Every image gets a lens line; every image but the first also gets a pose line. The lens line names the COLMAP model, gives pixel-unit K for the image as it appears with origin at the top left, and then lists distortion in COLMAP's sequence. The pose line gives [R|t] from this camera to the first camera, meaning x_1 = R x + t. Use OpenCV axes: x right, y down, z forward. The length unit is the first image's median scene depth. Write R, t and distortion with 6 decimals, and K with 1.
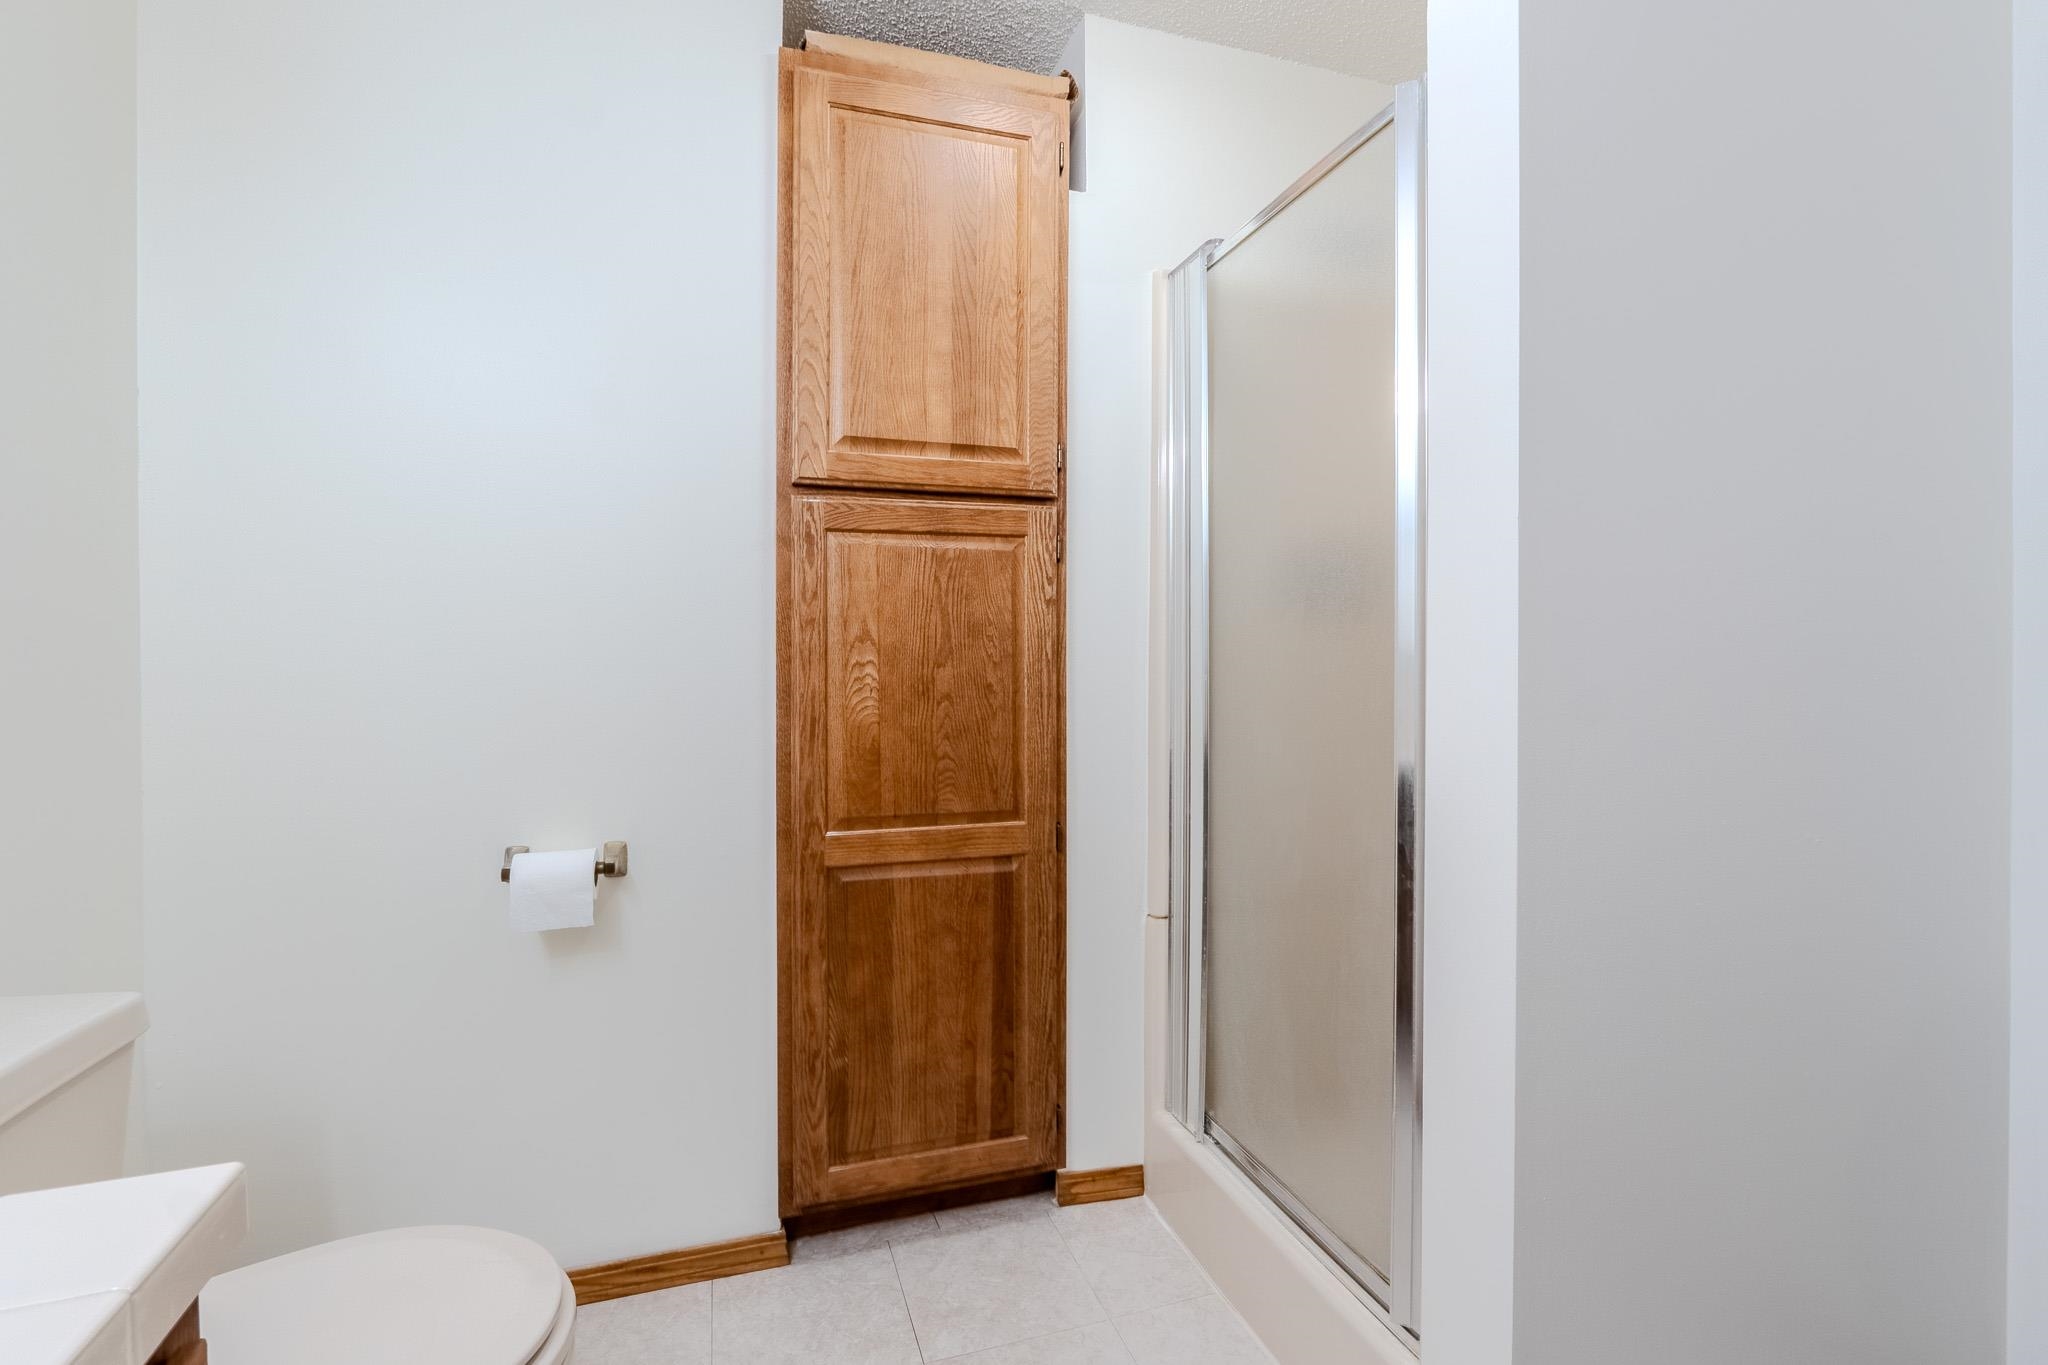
lens RADIAL K [[917.1, 0, 1014.6], [0, 917.1, 665.1], [0, 0, 1]] dist [-0.002151, 0.000122]
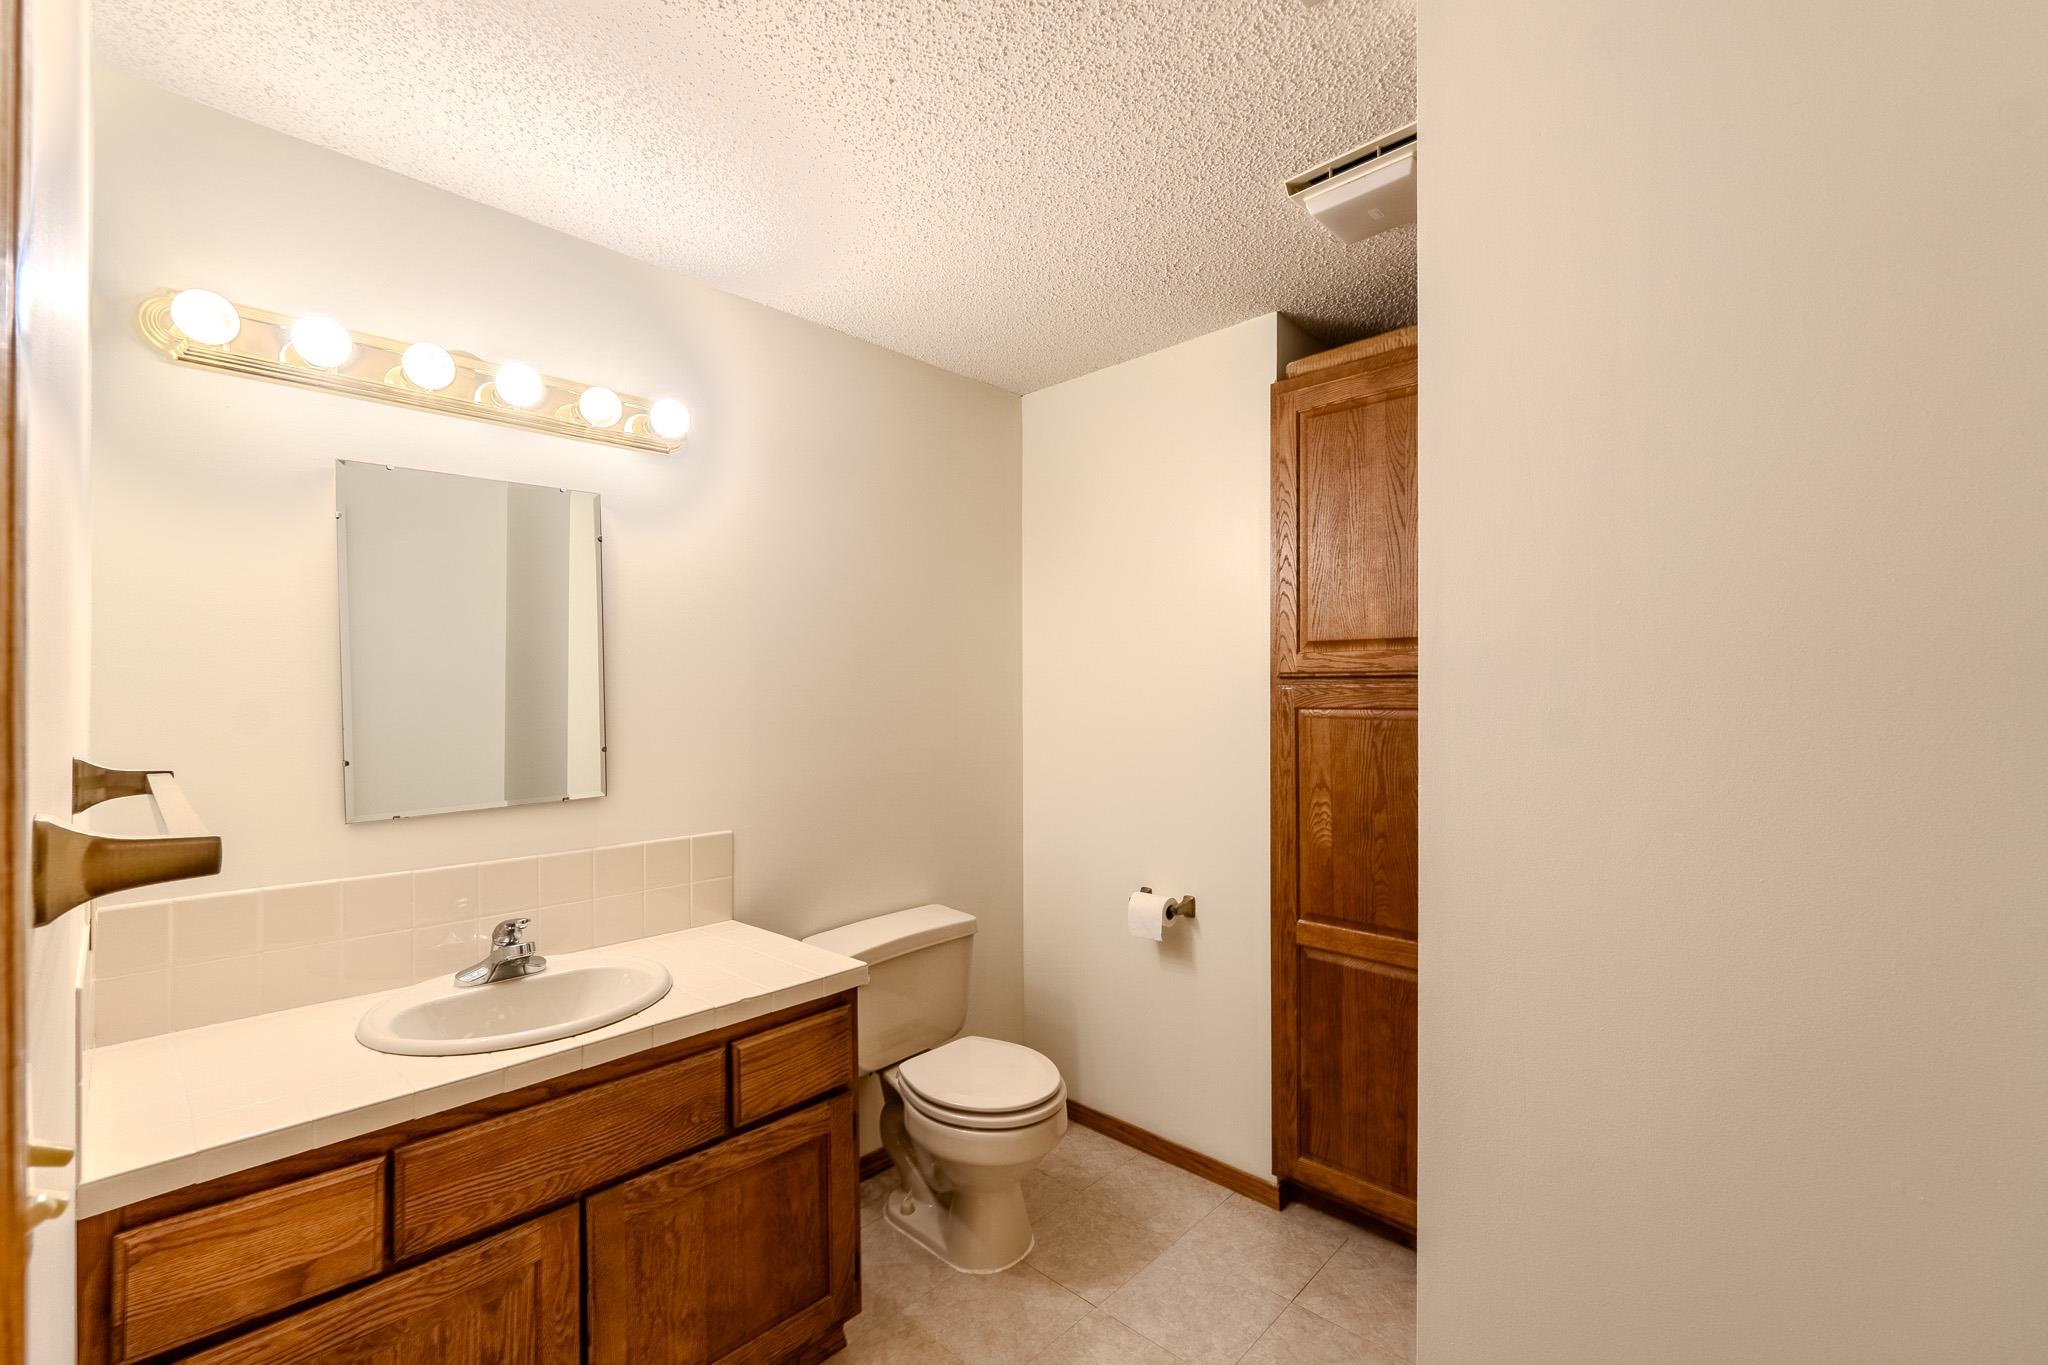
lens RADIAL K [[917.1, 0, 1027.6], [0, 917.1, 686.5], [0, 0, 1]] dist [-0.002151, 0.000122]
pose [[0.476916, 0.001094, -0.878948, 0.834918], [-0.008609, 0.999957, -0.003427, -0.169157], [0.878907, 0.009201, 0.476905, -0.052244]]
